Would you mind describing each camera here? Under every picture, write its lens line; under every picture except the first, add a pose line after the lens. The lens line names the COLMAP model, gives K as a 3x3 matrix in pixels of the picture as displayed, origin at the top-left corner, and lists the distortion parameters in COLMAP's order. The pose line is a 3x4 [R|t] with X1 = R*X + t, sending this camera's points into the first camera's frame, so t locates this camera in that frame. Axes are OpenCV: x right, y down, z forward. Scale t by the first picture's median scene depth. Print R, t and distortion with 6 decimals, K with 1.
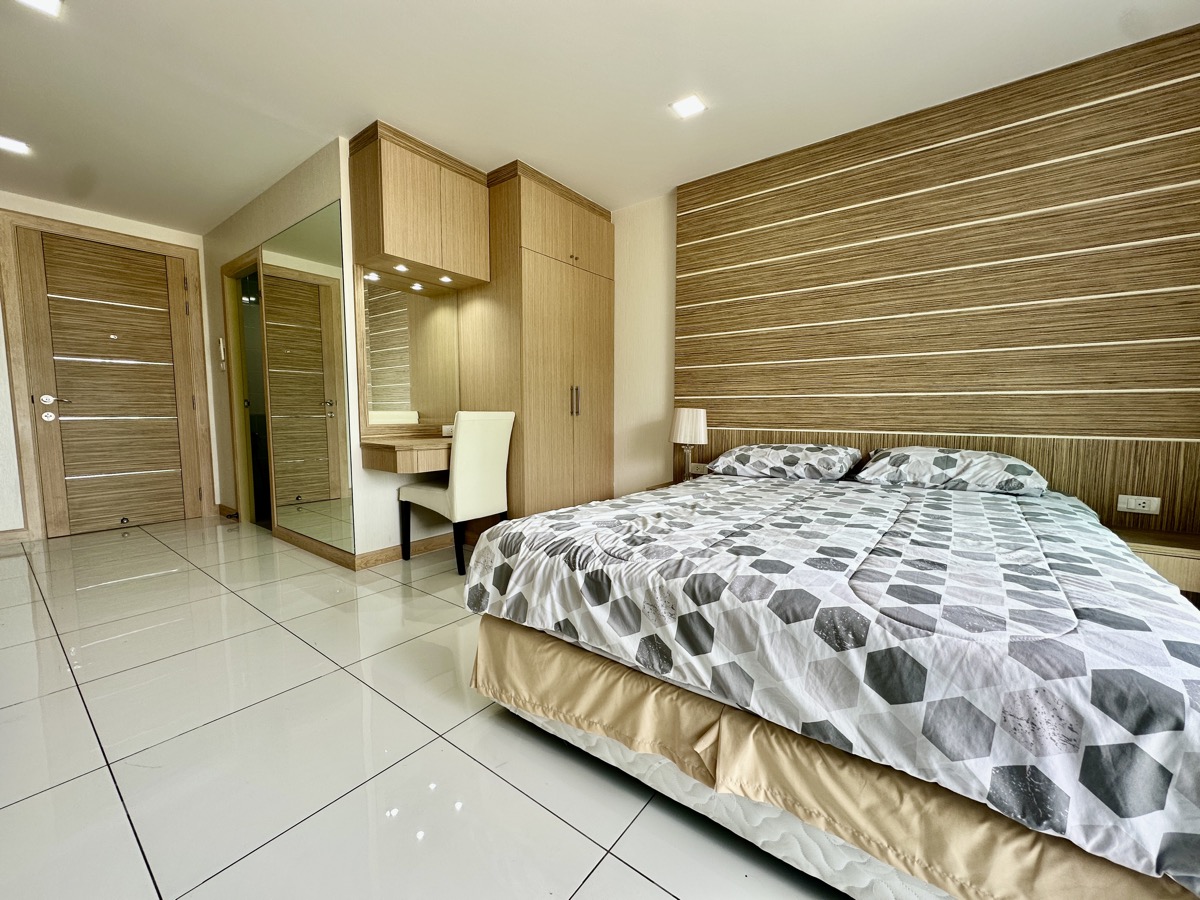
lens RADIAL K [[480.6, 0, 600.0], [0, 480.6, 450.0], [0, 0, 1]] dist [-0.001945, 0.000164]
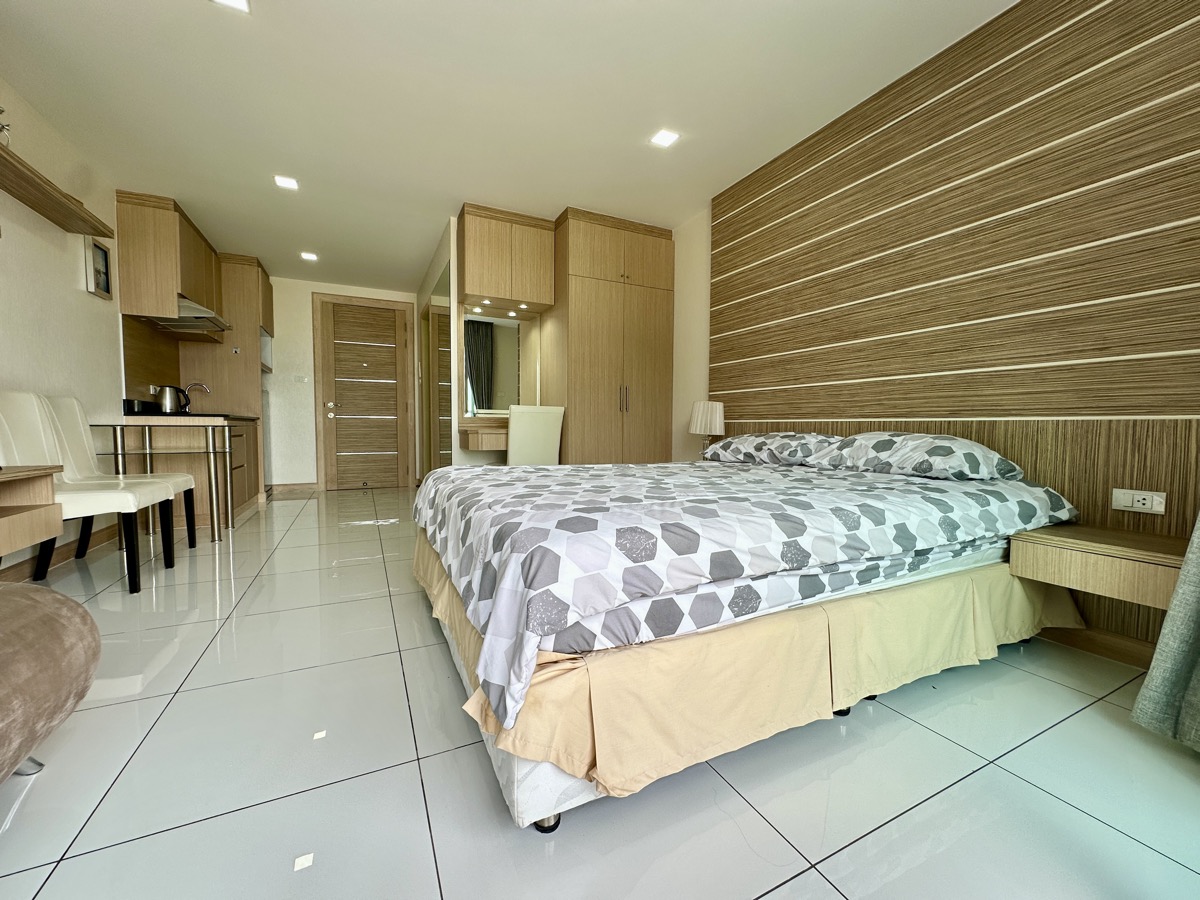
lens RADIAL K [[481.4, 0, 600.0], [0, 481.4, 450.0], [0, 0, 1]] dist [-0.003108, -0.000346]
pose [[0.896336, 0.026303, -0.442595, 0.513985], [-0.041237, 0.998858, -0.024150, 0.064631], [0.441454, 0.039897, 0.896396, -0.072951]]
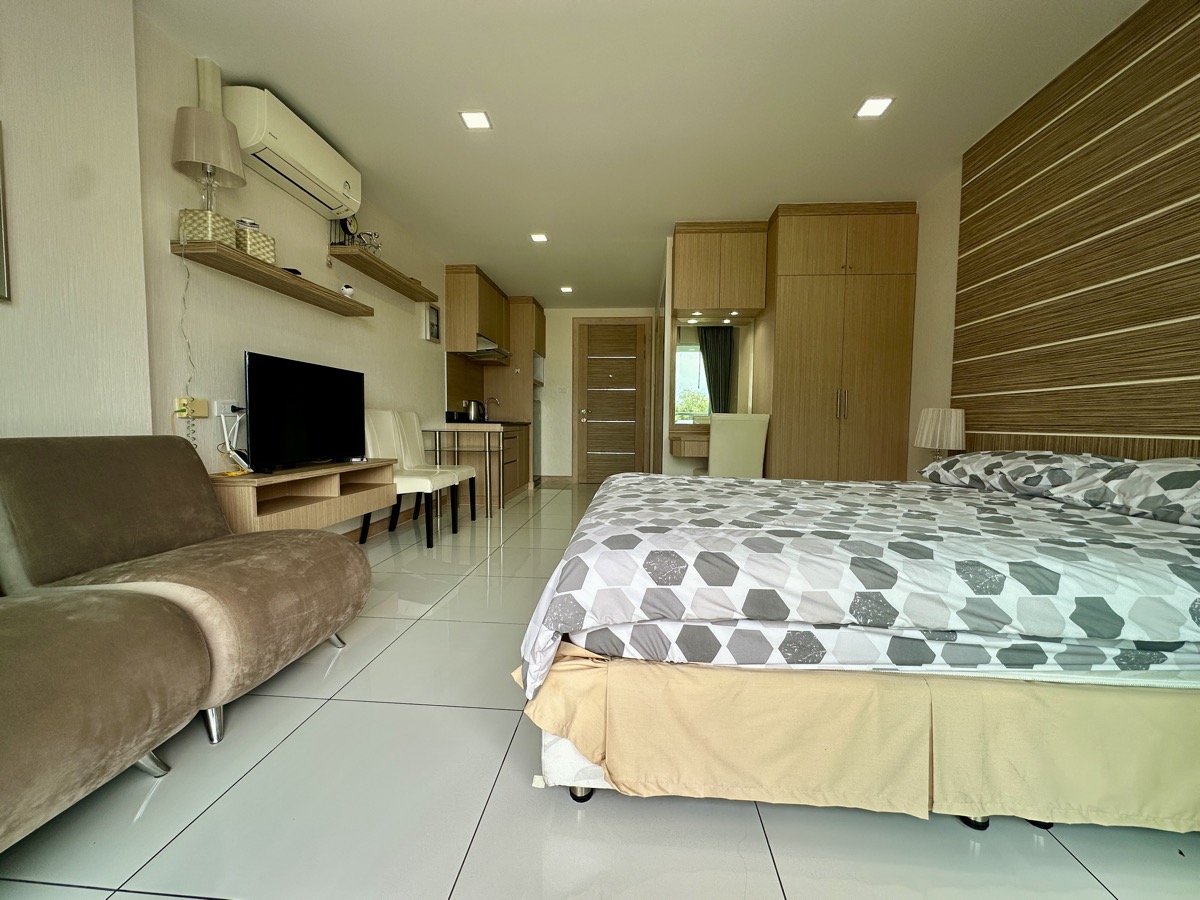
lens RADIAL K [[480.6, 0, 600.0], [0, 480.6, 450.0], [0, 0, 1]] dist [-0.001945, 0.000164]
pose [[0.541846, 0.051477, -0.838900, 0.671054], [-0.077692, 0.996917, 0.010992, 0.031352], [0.836879, 0.059220, 0.544175, 0.011300]]
